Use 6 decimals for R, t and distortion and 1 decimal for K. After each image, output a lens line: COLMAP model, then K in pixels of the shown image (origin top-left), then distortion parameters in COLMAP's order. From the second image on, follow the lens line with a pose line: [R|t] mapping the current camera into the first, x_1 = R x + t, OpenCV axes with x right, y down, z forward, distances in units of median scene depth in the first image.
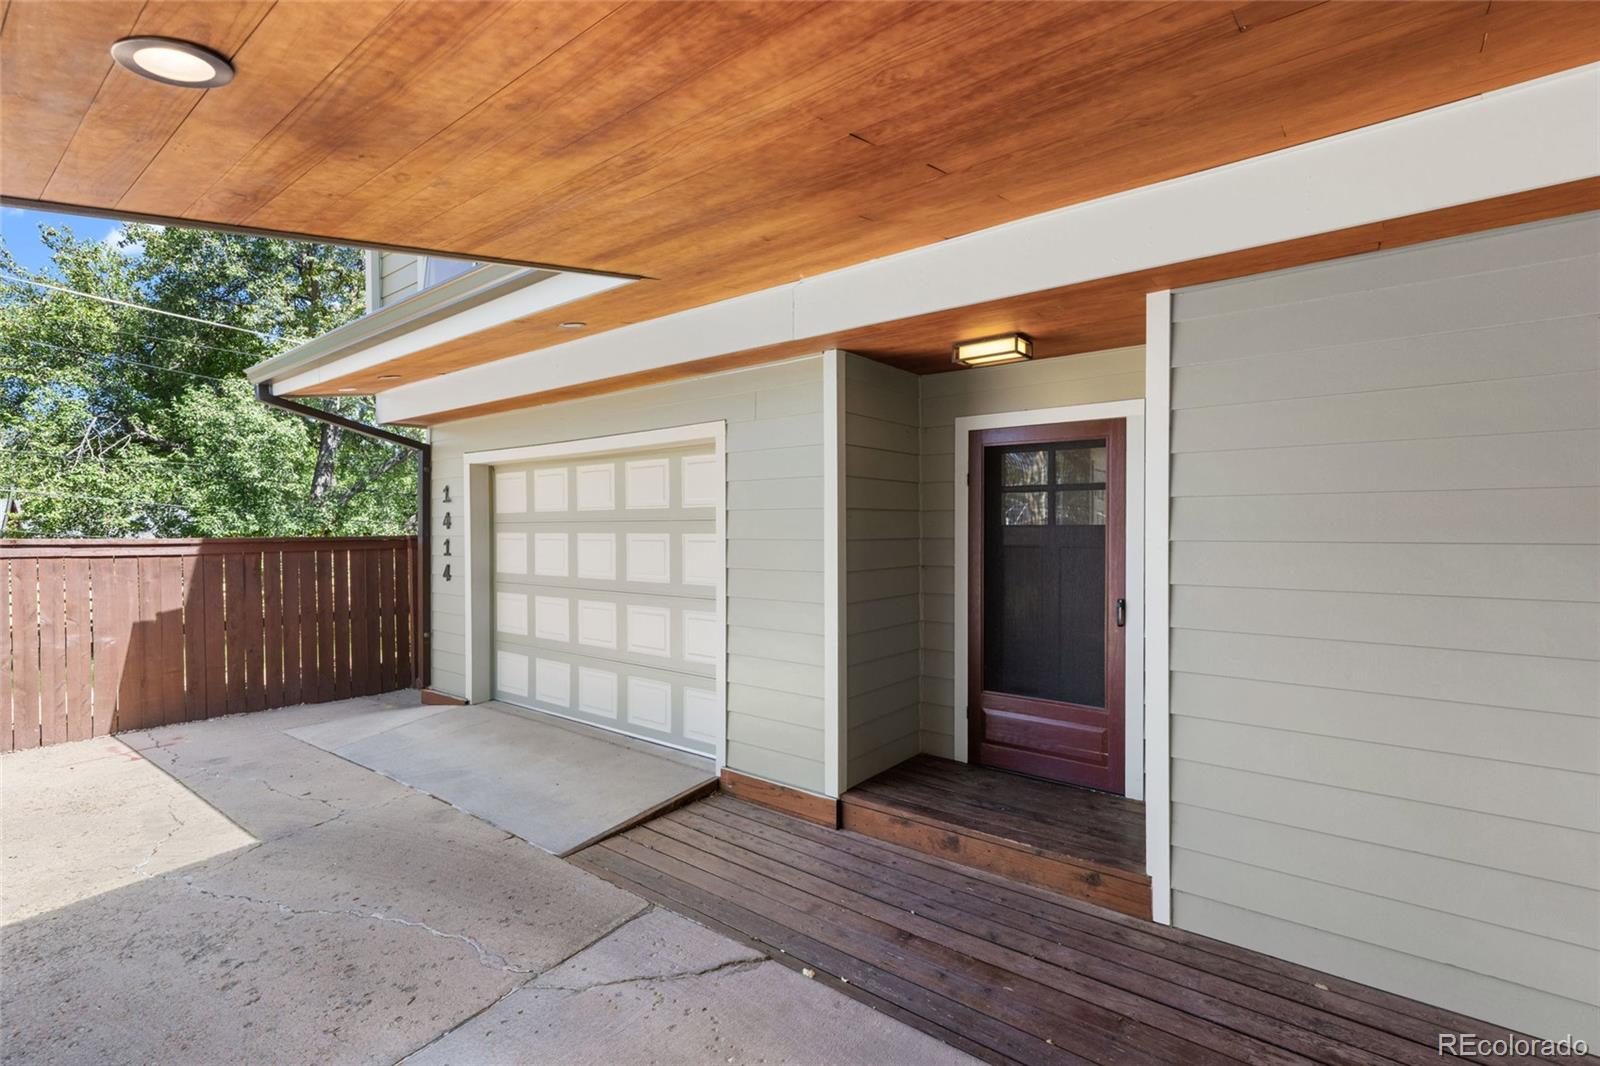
lens RADIAL K [[725.2, 0, 793.7], [0, 725.2, 537.8], [0, 0, 1]] dist [0.004728, -0.000731]
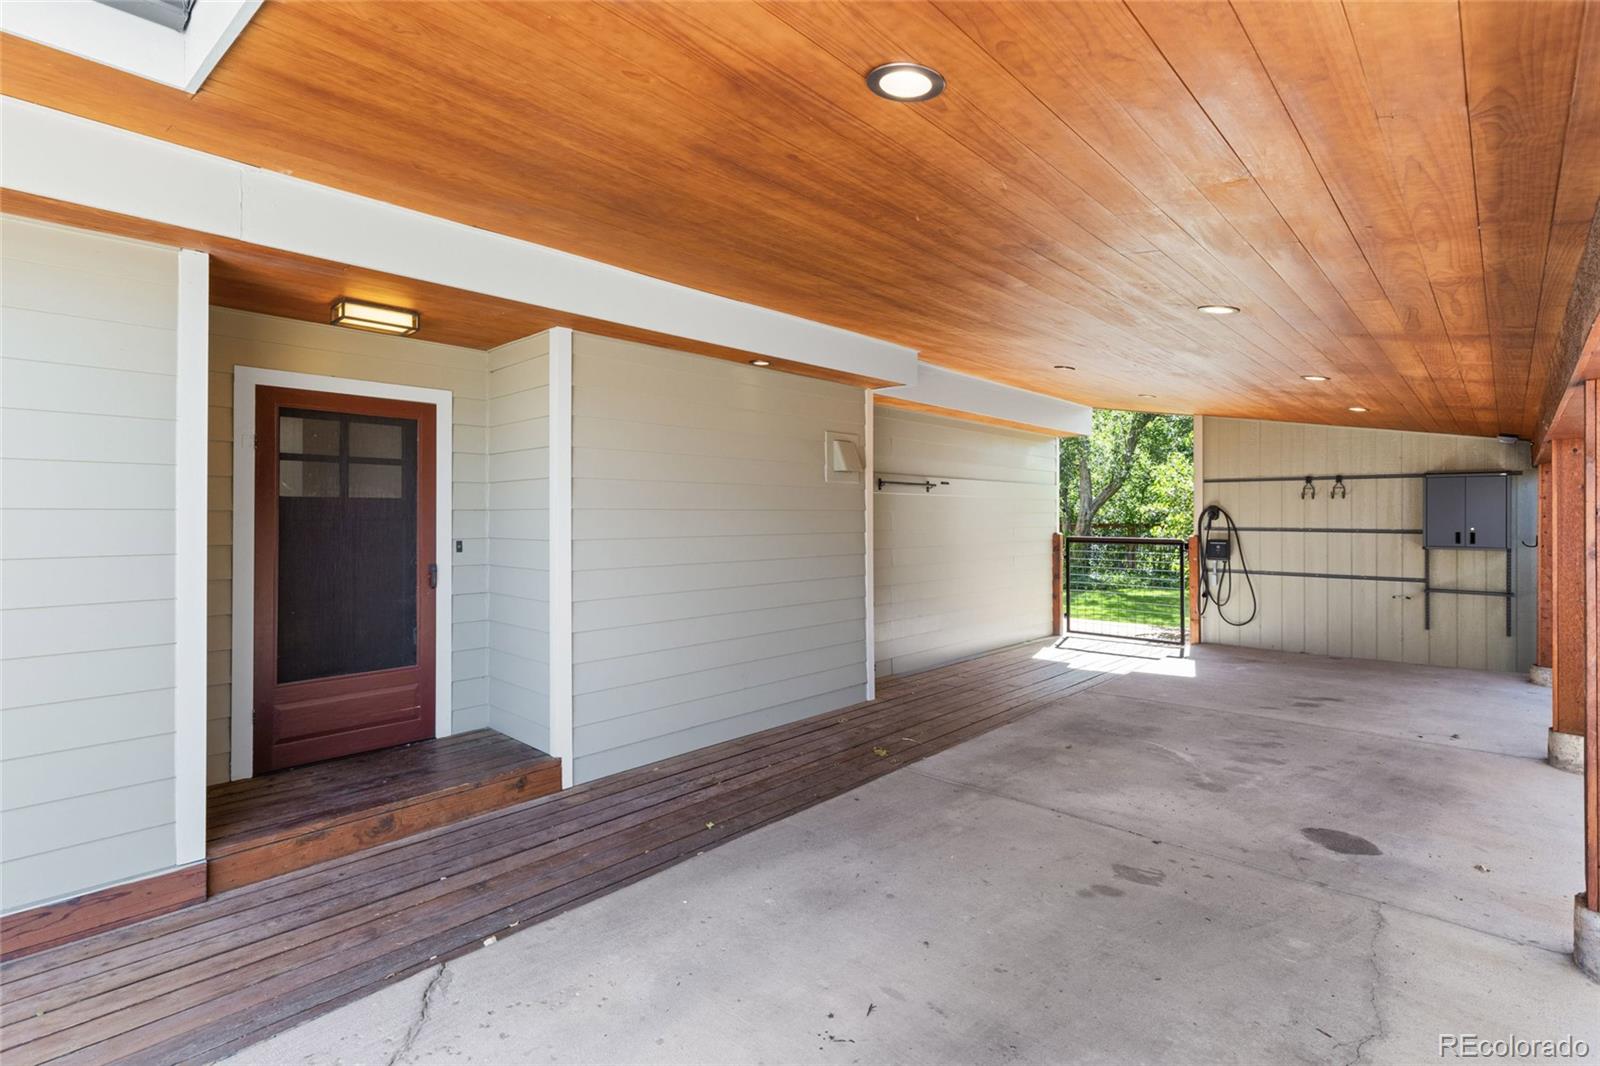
lens RADIAL K [[736.1, 0, 795.5], [0, 736.1, 522.8], [0, 0, 1]] dist [0.001534, 0.000492]
pose [[0.100111, -0.010520, 0.994921, -0.556486], [0.012114, 0.999883, 0.009353, 0.014716], [-0.994903, 0.011116, 0.100226, 0.286083]]
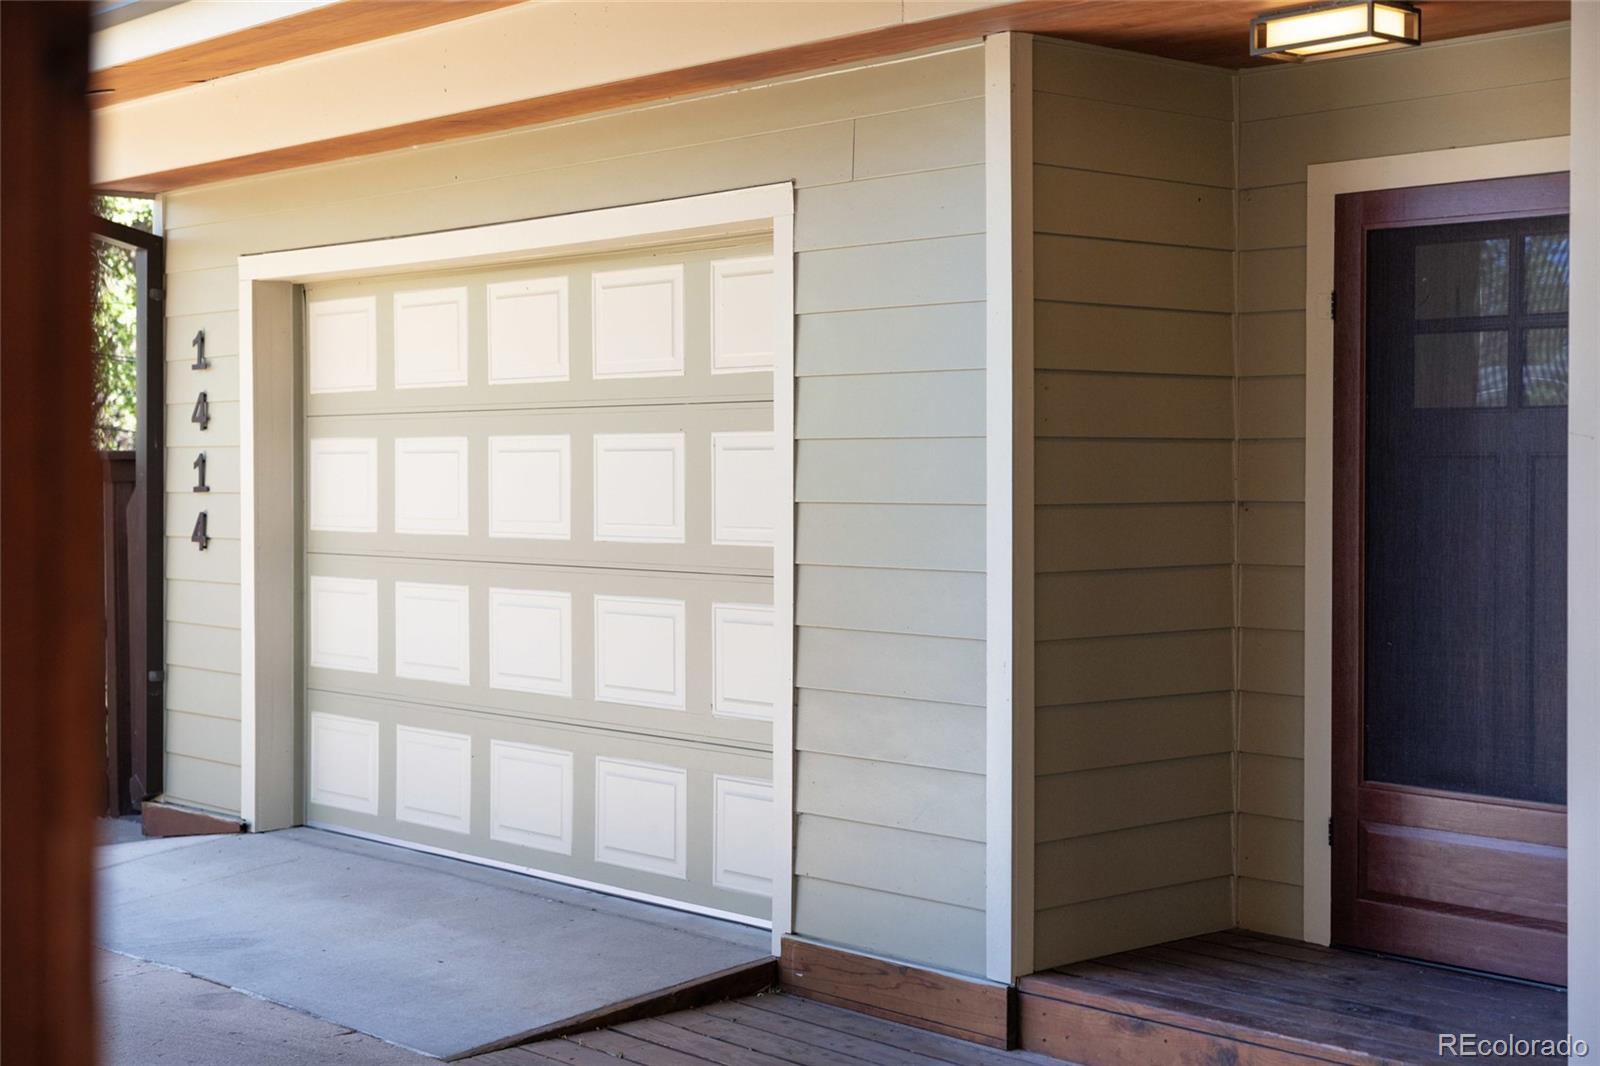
lens RADIAL K [[2265.8, 0, 799.1], [0, 2265.8, 527.1], [0, 0, 1]] dist [0.025688, 0.000000]
pose [[0.986667, 0.007240, -0.162591, 0.145102], [-0.005169, 0.999900, 0.013157, 0.038523], [0.162670, -0.012142, 0.986606, -0.422702]]
